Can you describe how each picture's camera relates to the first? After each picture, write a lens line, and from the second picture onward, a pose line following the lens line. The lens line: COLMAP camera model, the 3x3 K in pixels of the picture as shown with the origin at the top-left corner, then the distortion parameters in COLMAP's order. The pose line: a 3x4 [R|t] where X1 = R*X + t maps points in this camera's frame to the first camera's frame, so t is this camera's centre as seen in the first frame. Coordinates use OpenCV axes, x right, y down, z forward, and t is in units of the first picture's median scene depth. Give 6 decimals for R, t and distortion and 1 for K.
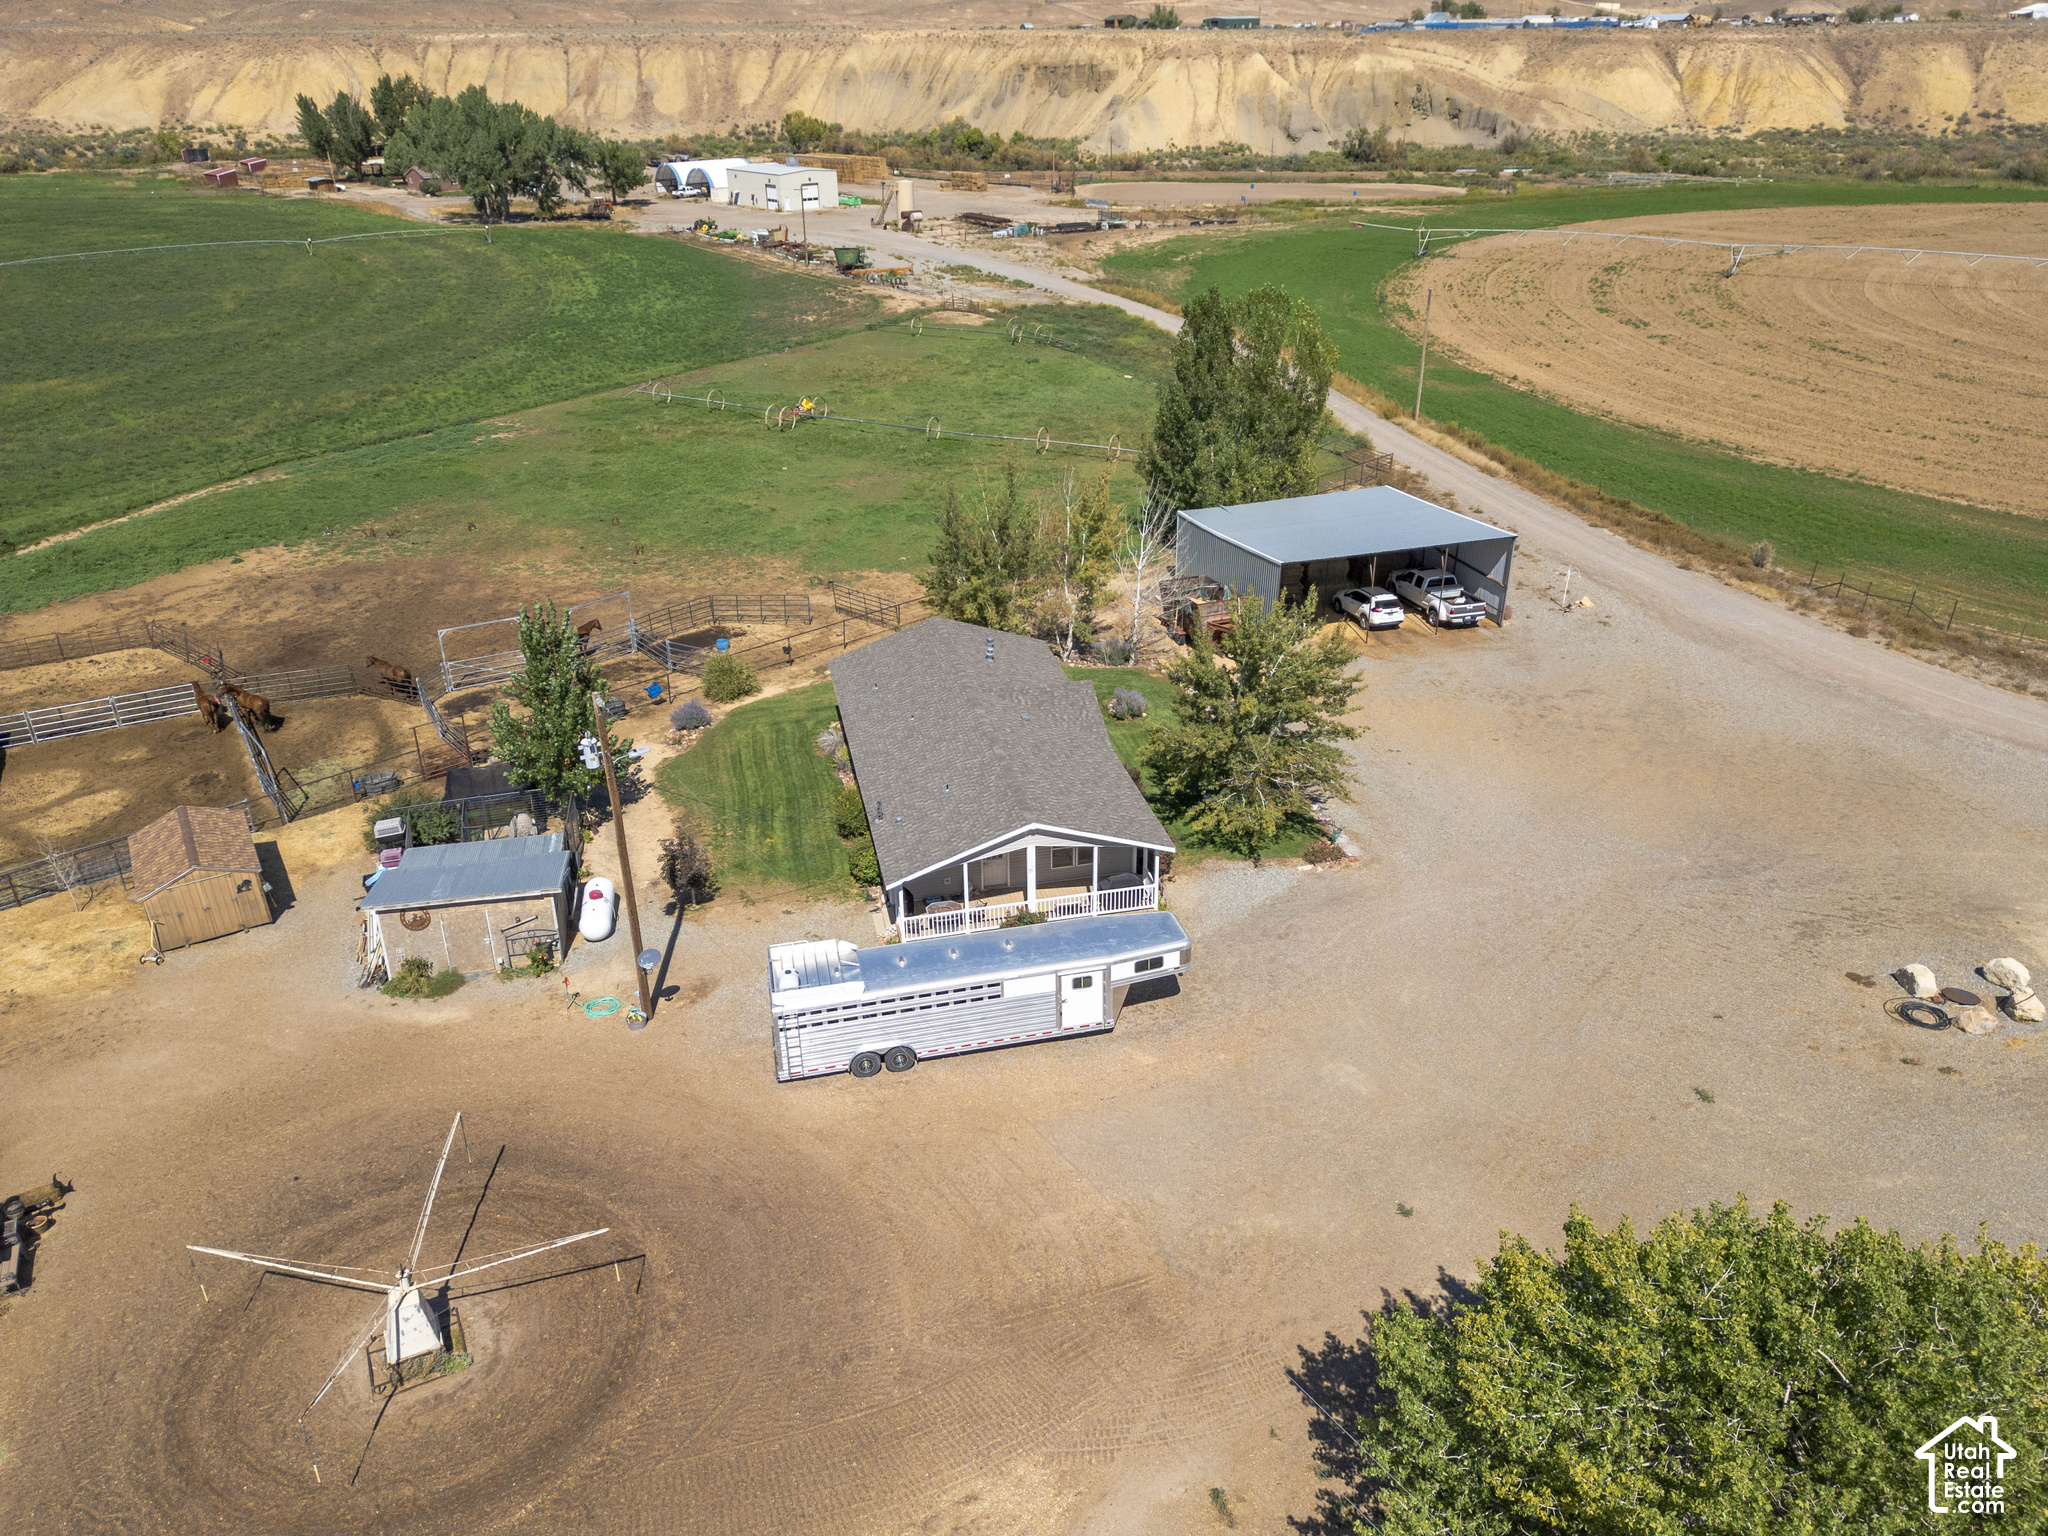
lens RADIAL K [[1422.0, 0, 1024.0], [0, 1422.0, 768.0], [0, 0, 1]] dist [0.065279, -0.055890]
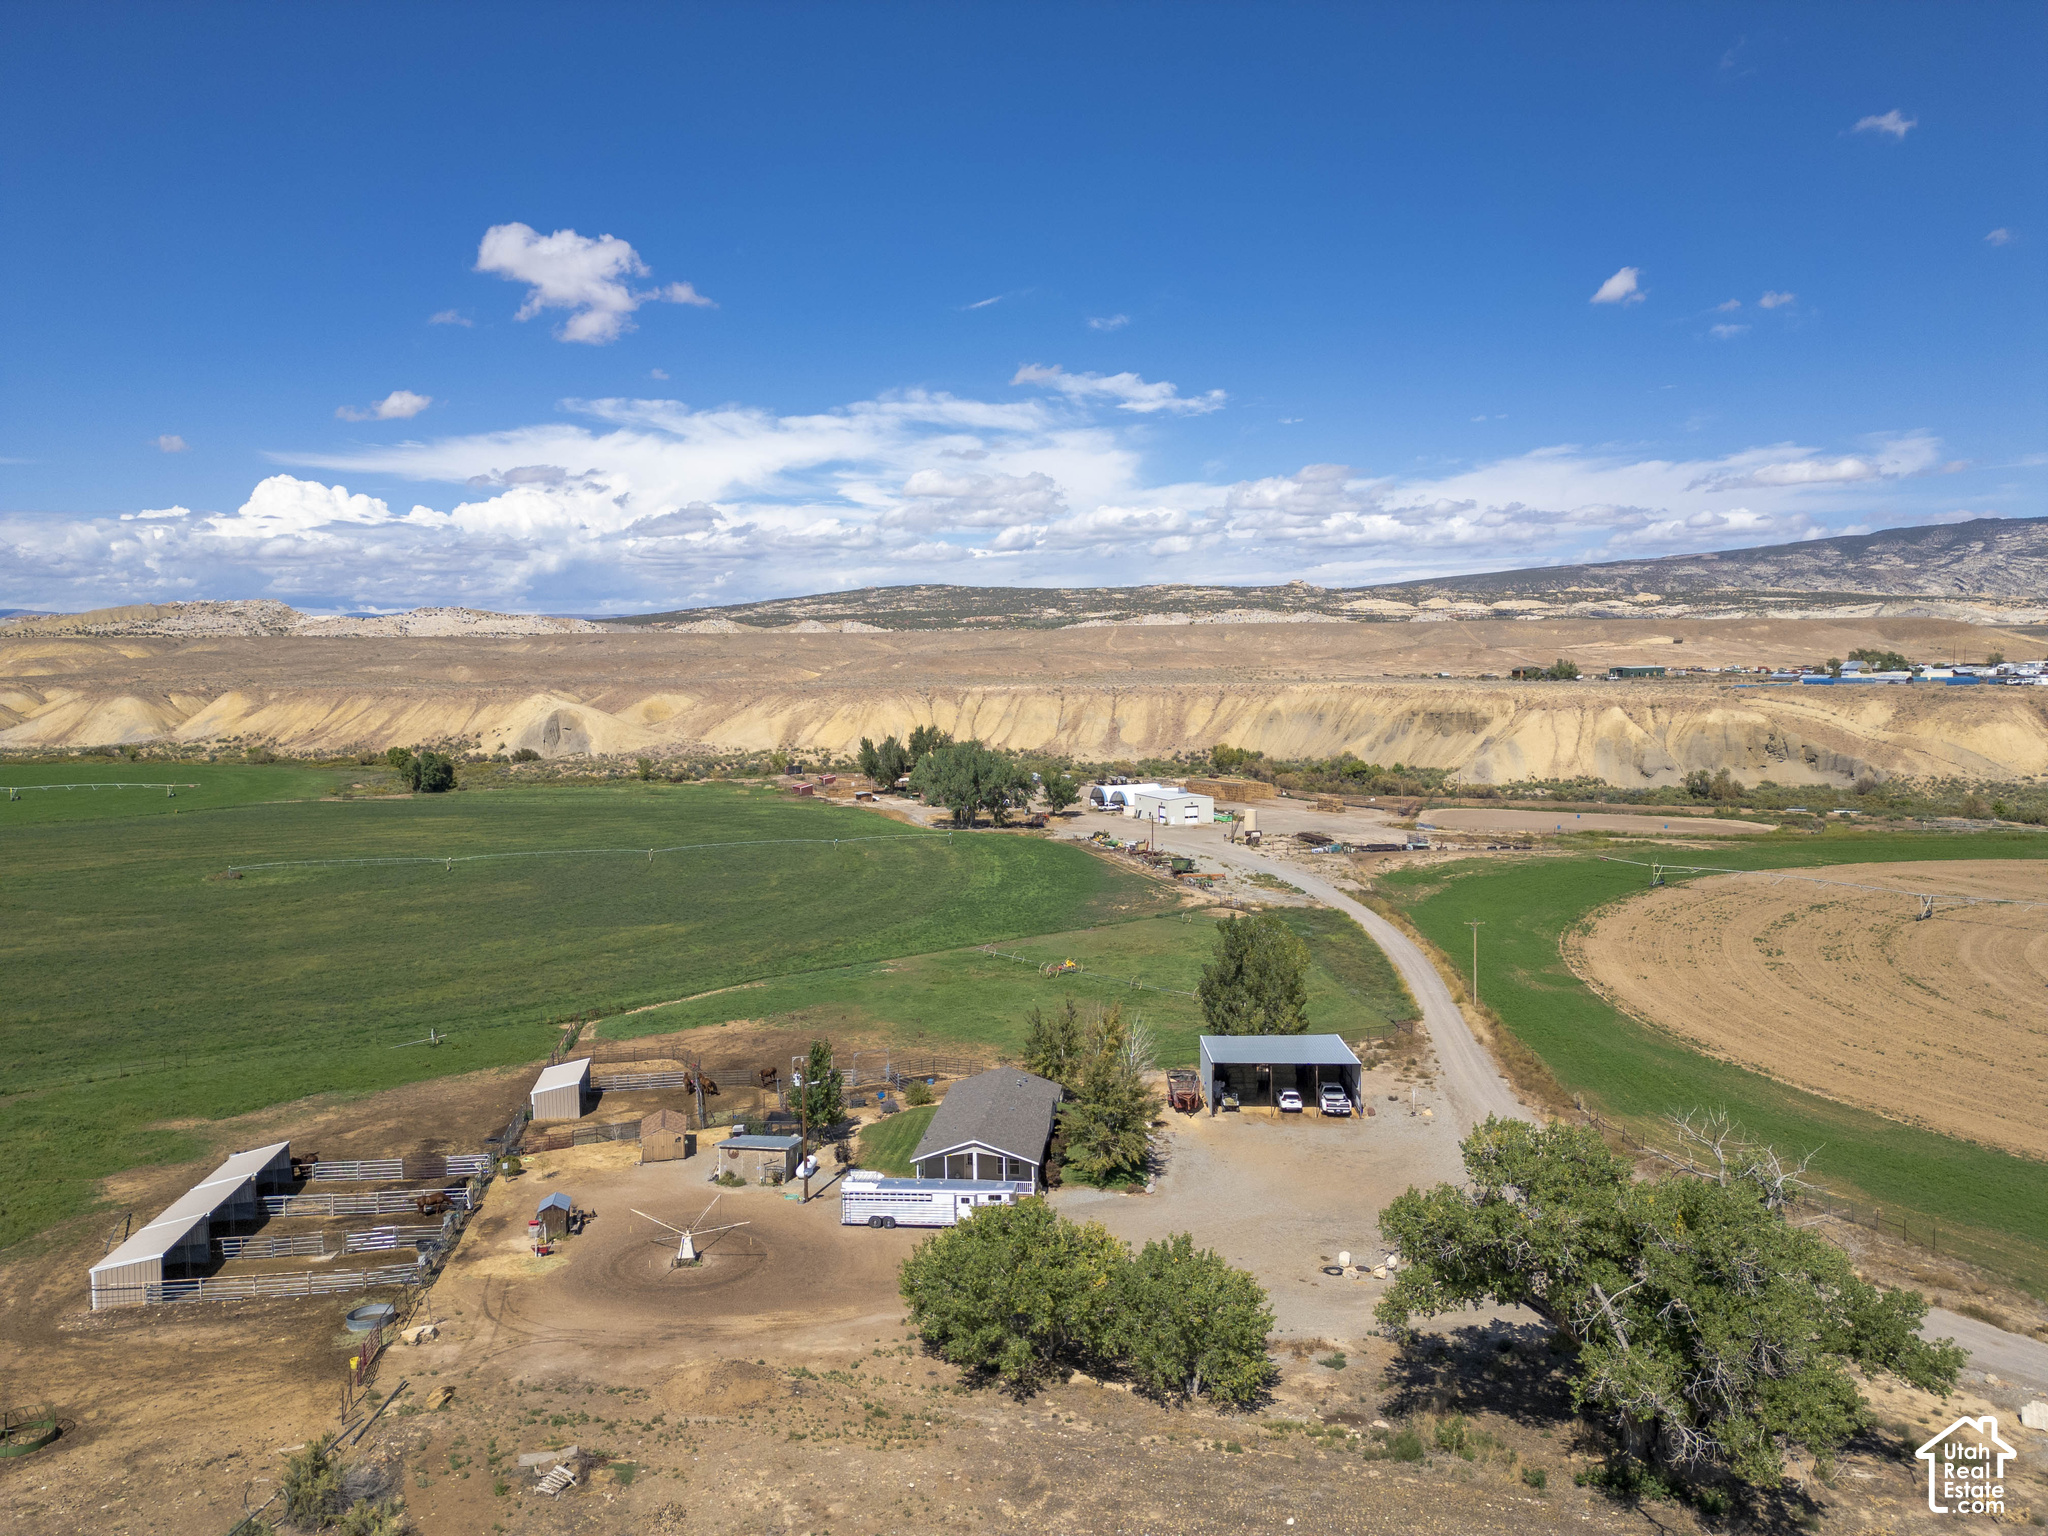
lens RADIAL K [[1422.0, 0, 1024.0], [0, 1422.0, 768.0], [0, 0, 1]] dist [0.065279, -0.055890]
pose [[0.943124, 0.022056, -0.331710, 0.100386], [-0.146451, 0.923325, -0.354998, 0.034936], [0.298446, 0.383386, 0.874040, -0.147781]]
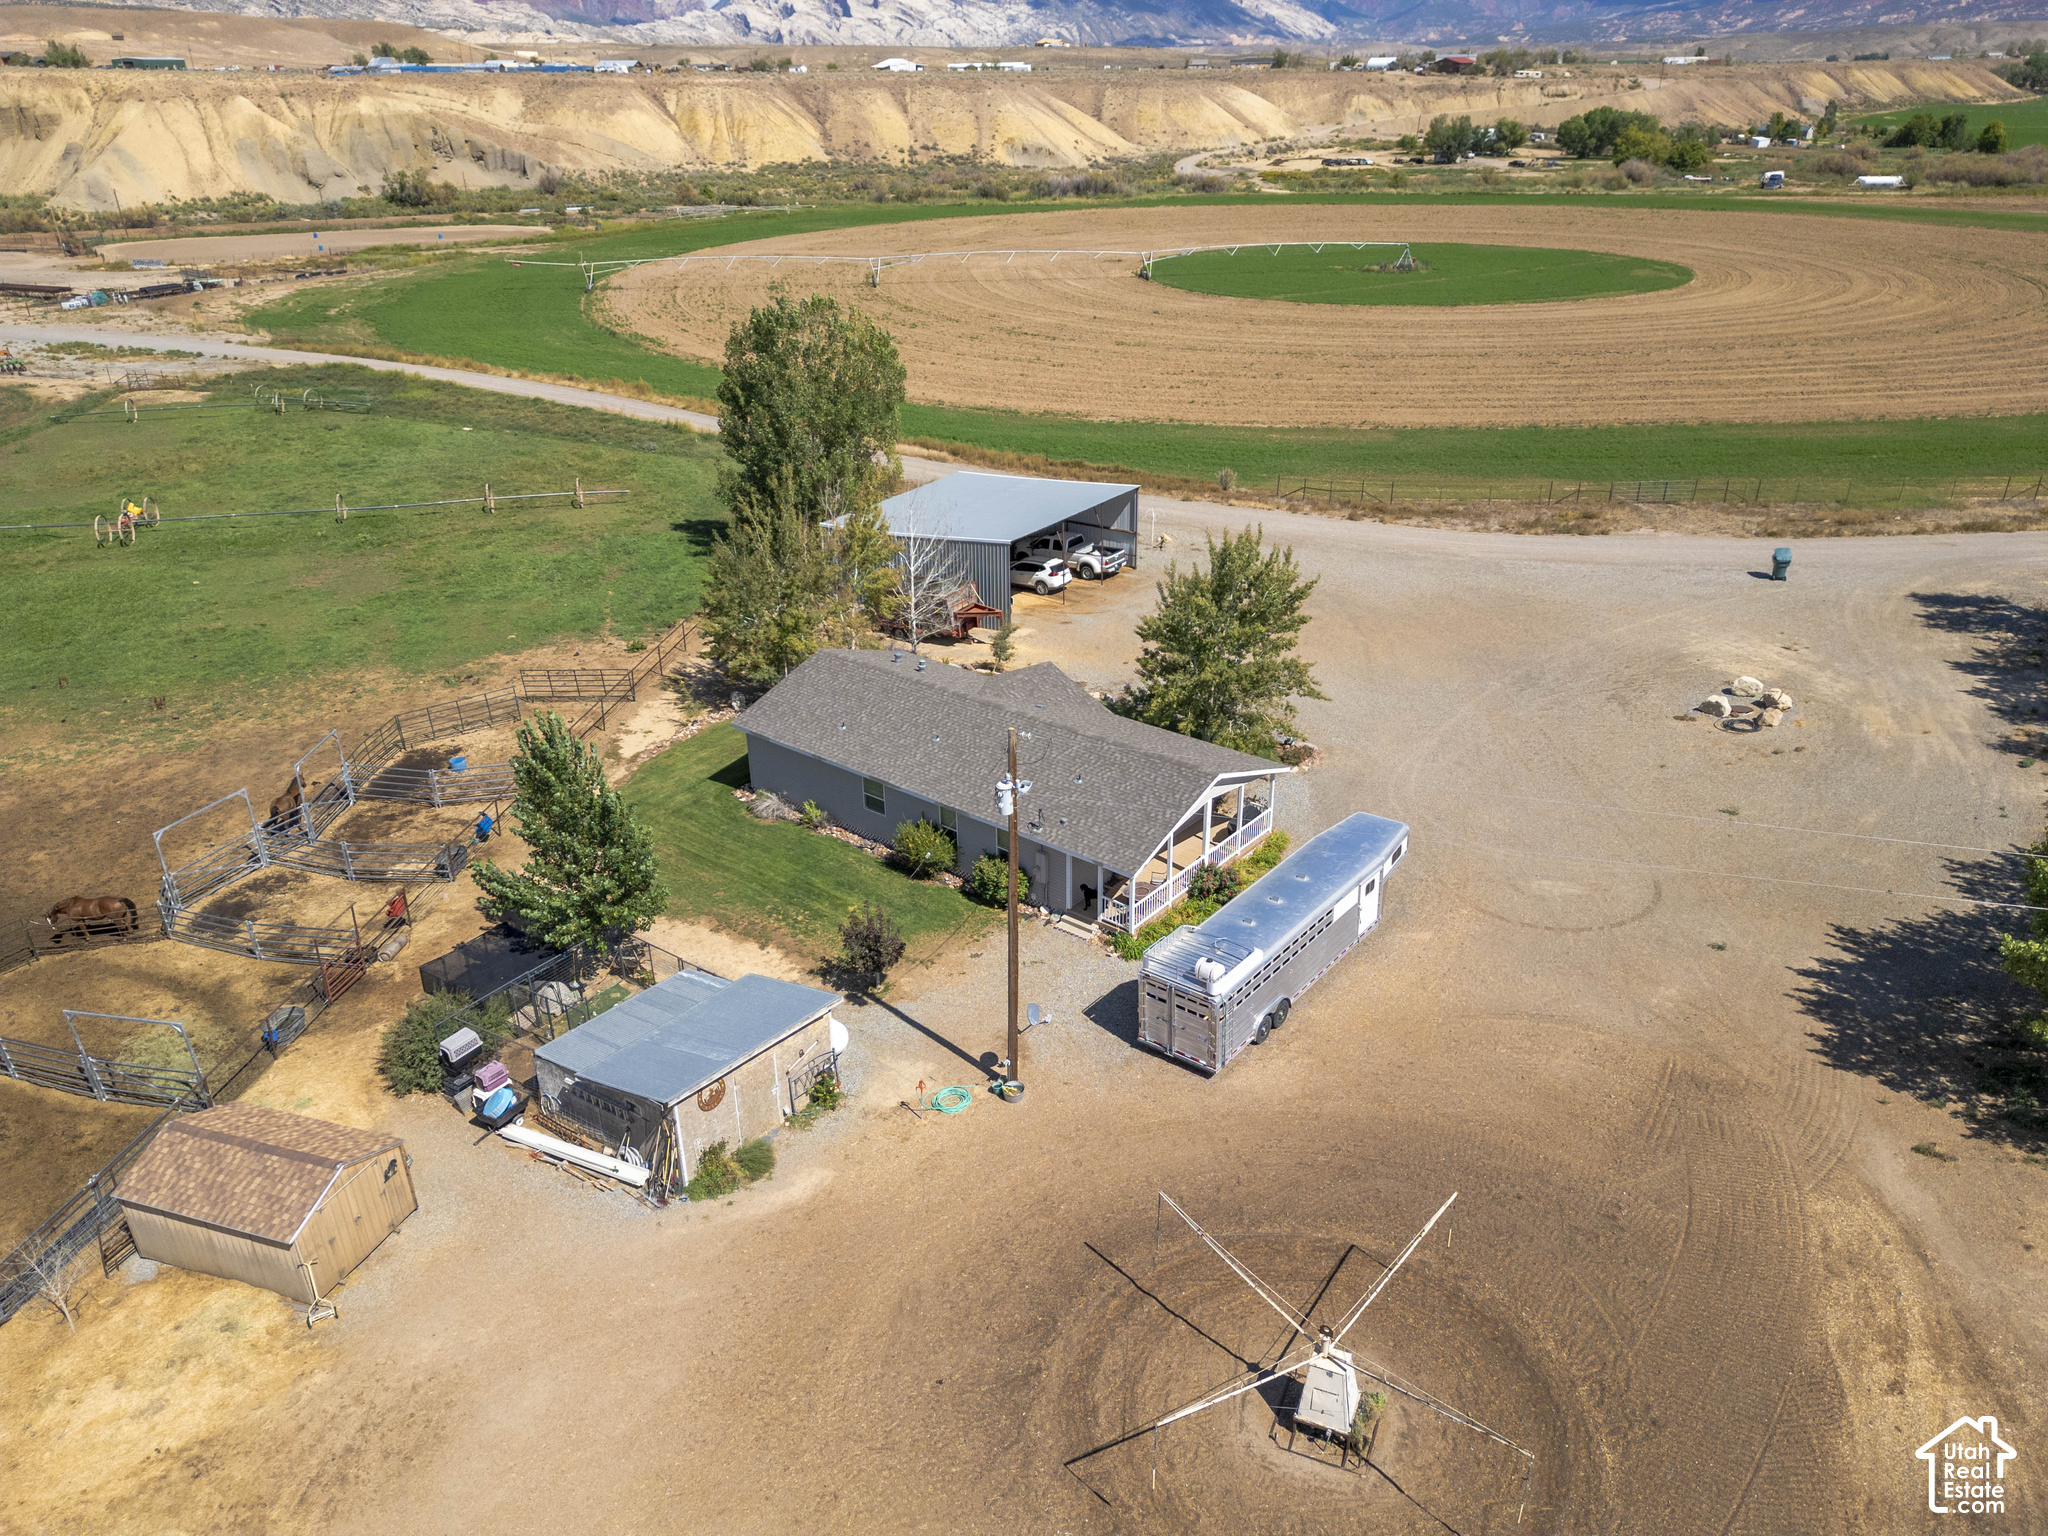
lens RADIAL K [[1451.5, 0, 1015.1], [0, 1451.5, 784.5], [0, 0, 1]] dist [0.005392, 0.002760]
pose [[0.786106, -0.270433, 0.555790, -0.082744], [0.282173, 0.957051, 0.066574, -0.007964], [-0.549923, 0.104495, 0.828653, 0.025981]]
